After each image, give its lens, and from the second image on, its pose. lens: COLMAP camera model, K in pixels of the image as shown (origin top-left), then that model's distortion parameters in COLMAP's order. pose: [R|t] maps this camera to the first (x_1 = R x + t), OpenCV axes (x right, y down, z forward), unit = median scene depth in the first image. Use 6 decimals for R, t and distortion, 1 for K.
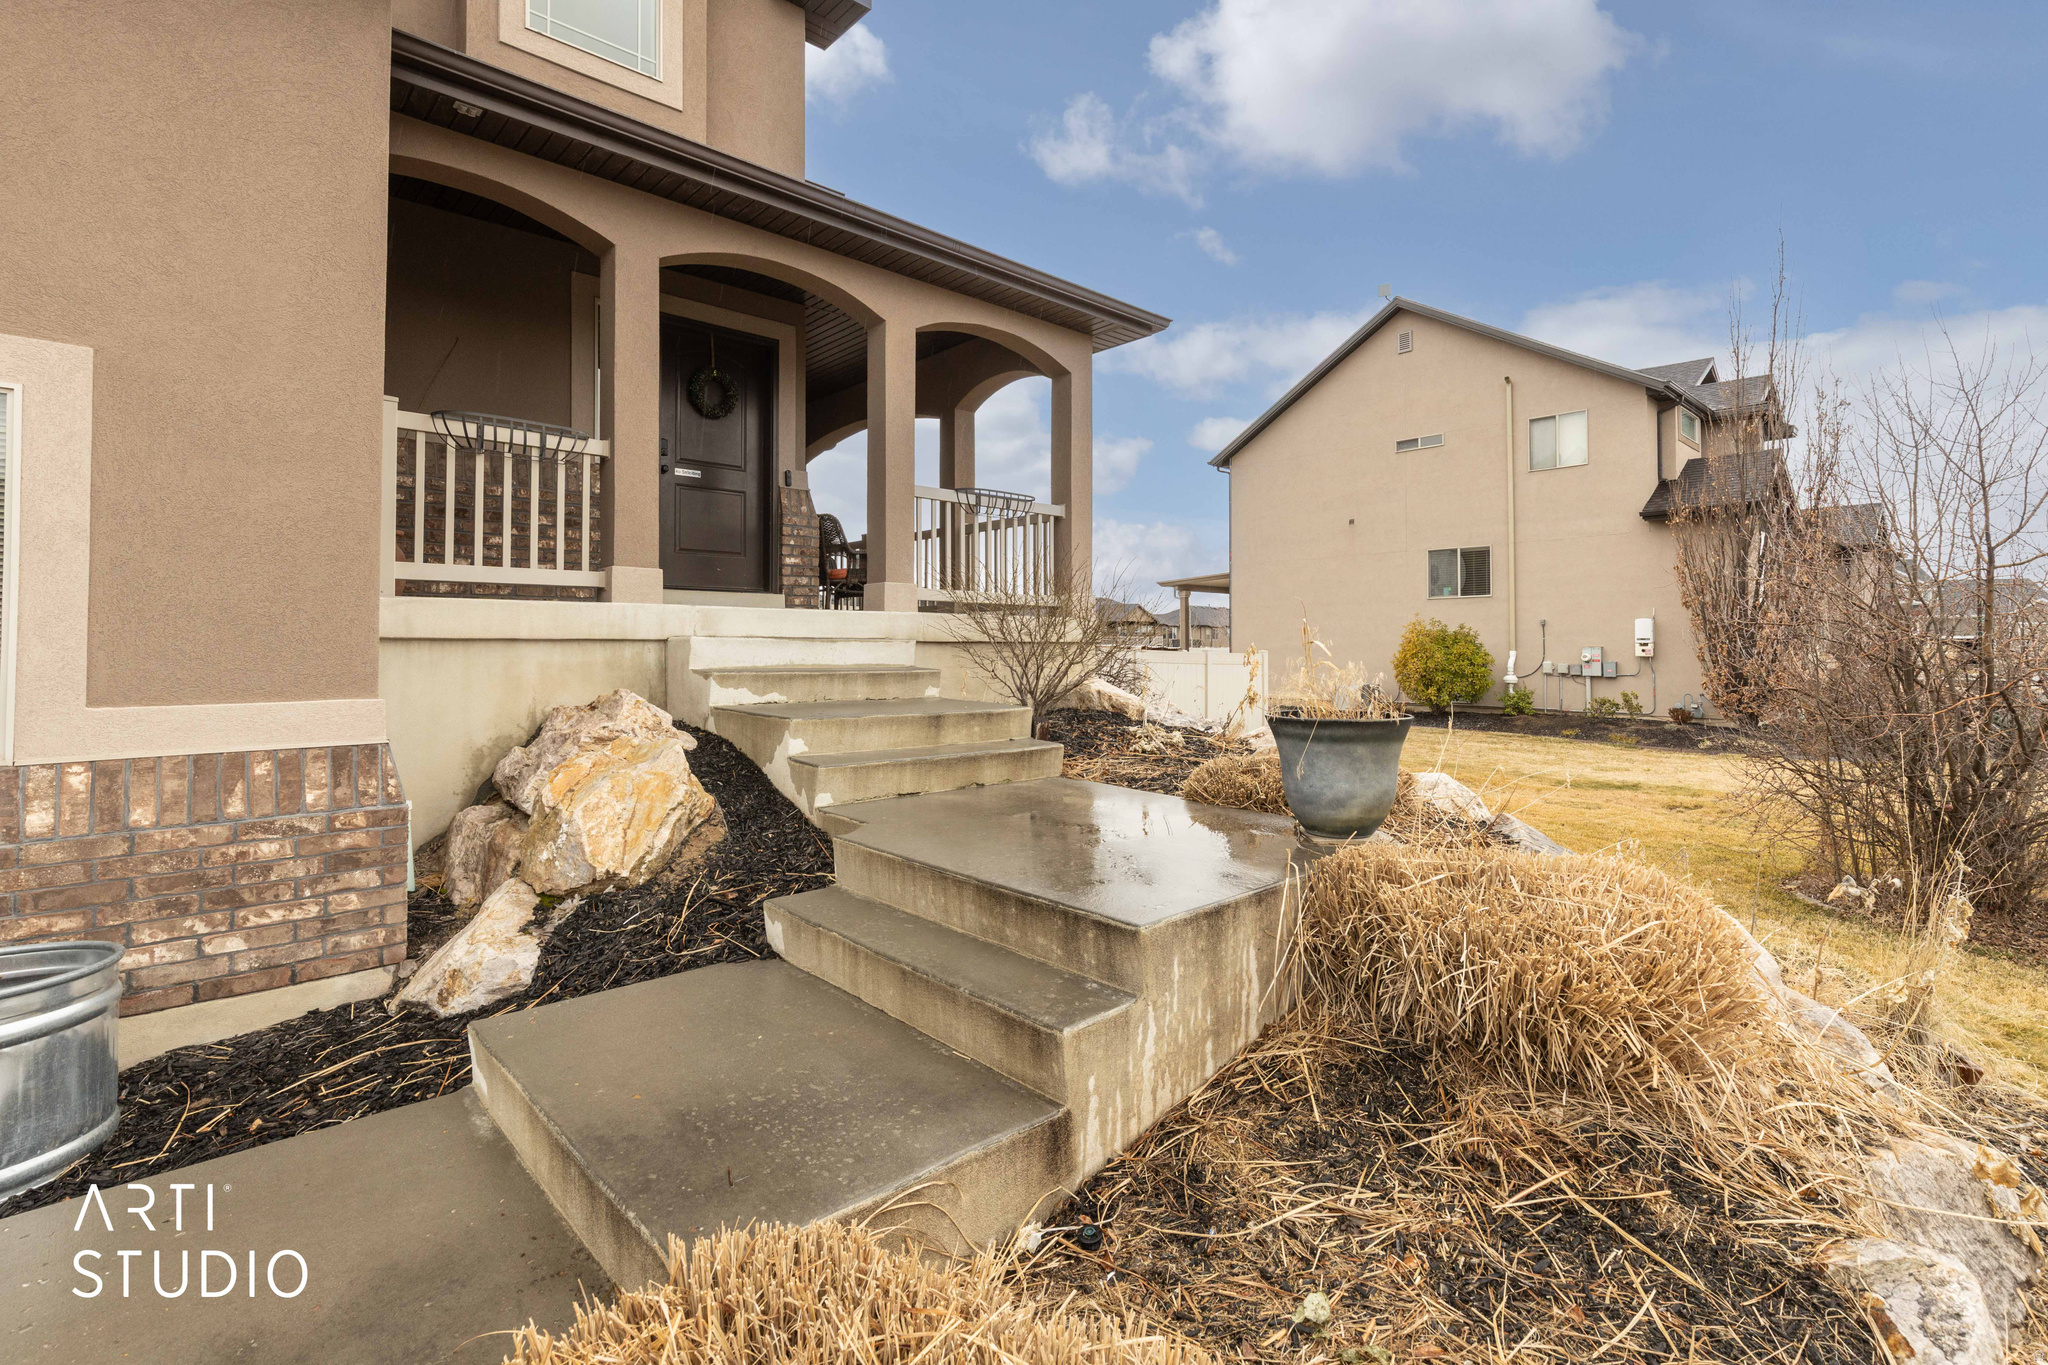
lens RADIAL K [[923.0, 0, 1025.4], [0, 923.0, 627.5], [0, 0, 1]] dist [0.003697, 0.000390]
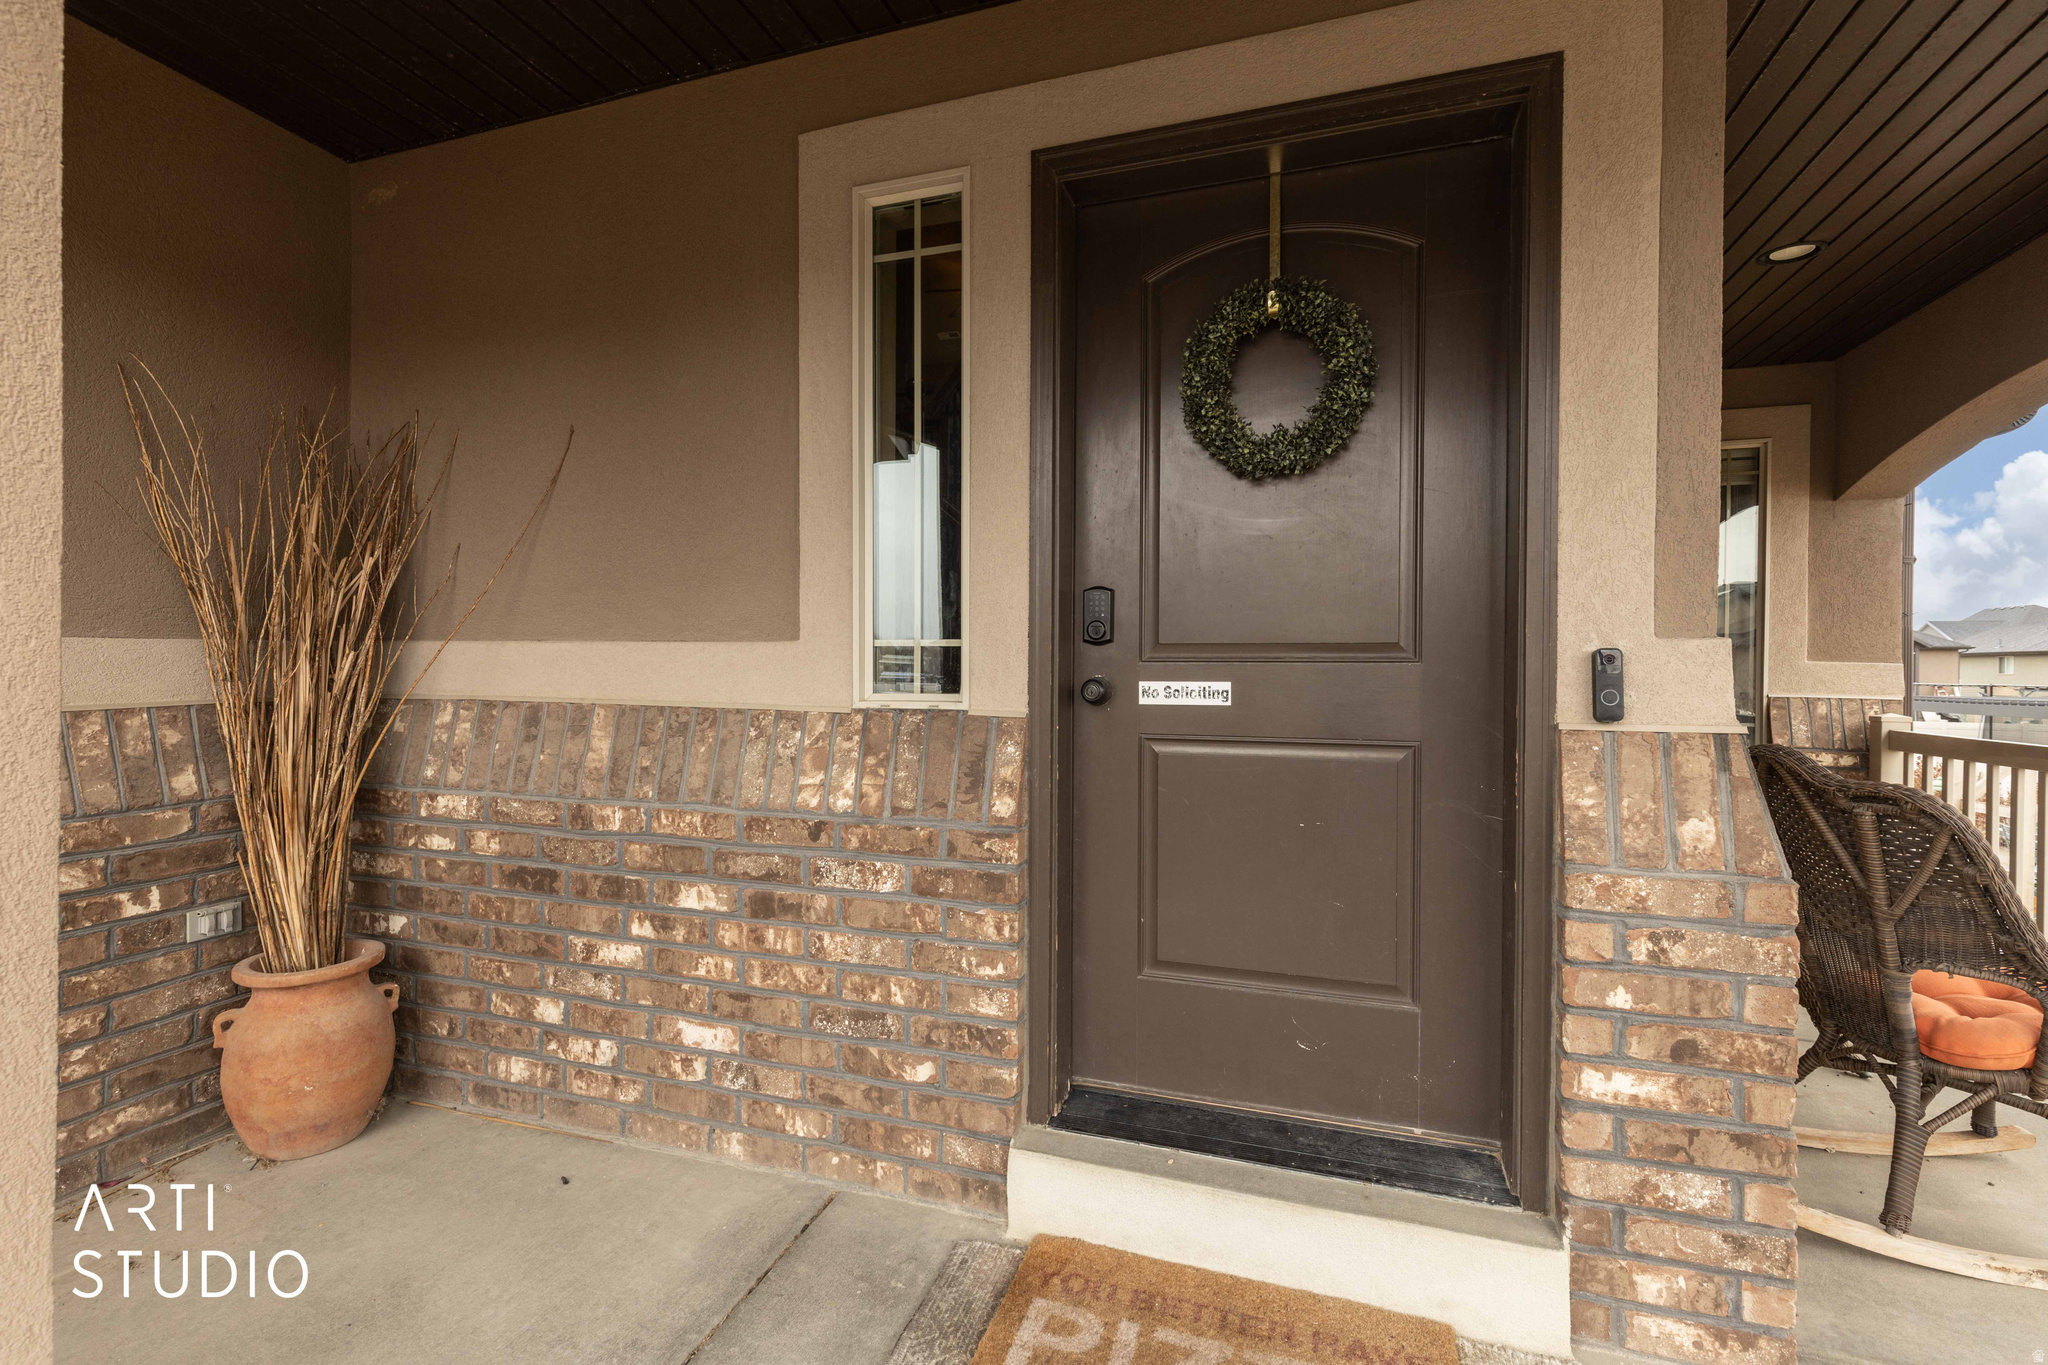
lens RADIAL K [[937.4, 0, 1017.7], [0, 937.4, 679.5], [0, 0, 1]] dist [0.002993, 0.000176]
pose [[0.468029, 0.008461, -0.883672, -0.182936], [0.010045, 0.999839, 0.014893, -0.235506], [0.883656, -0.015847, 0.467869, 1.097363]]
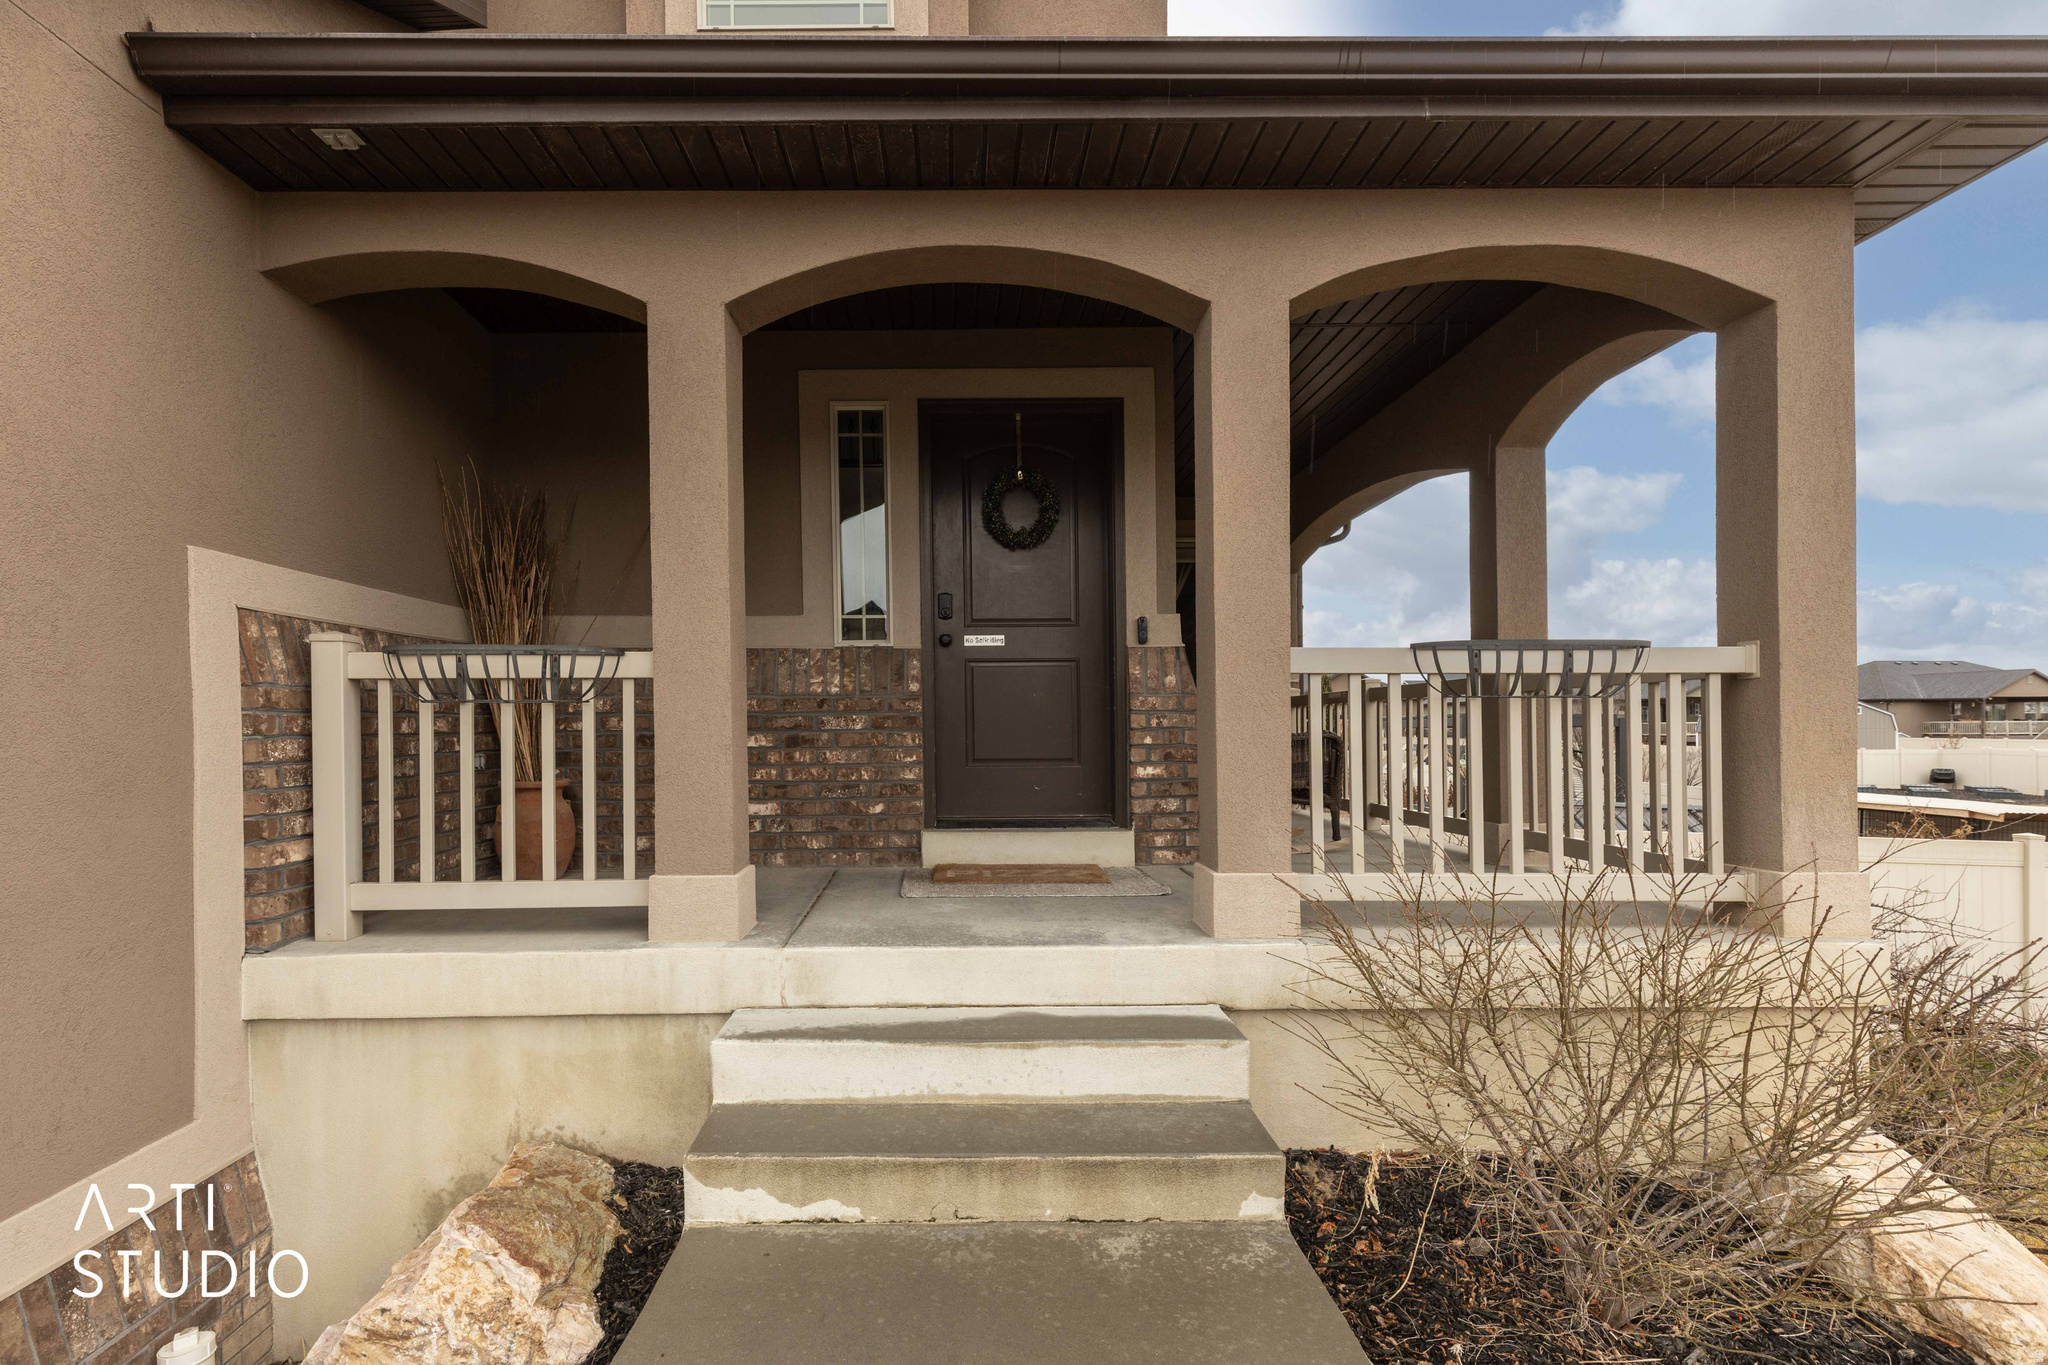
lens RADIAL K [[911.7, 0, 1011.6], [0, 911.7, 713.1], [0, 0, 1]] dist [0.003695, 0.000541]
pose [[0.754527, -0.012209, -0.656155, 0.085089], [0.023016, 0.999704, 0.007866, -0.162357], [0.655865, -0.021037, 0.754585, 0.712348]]
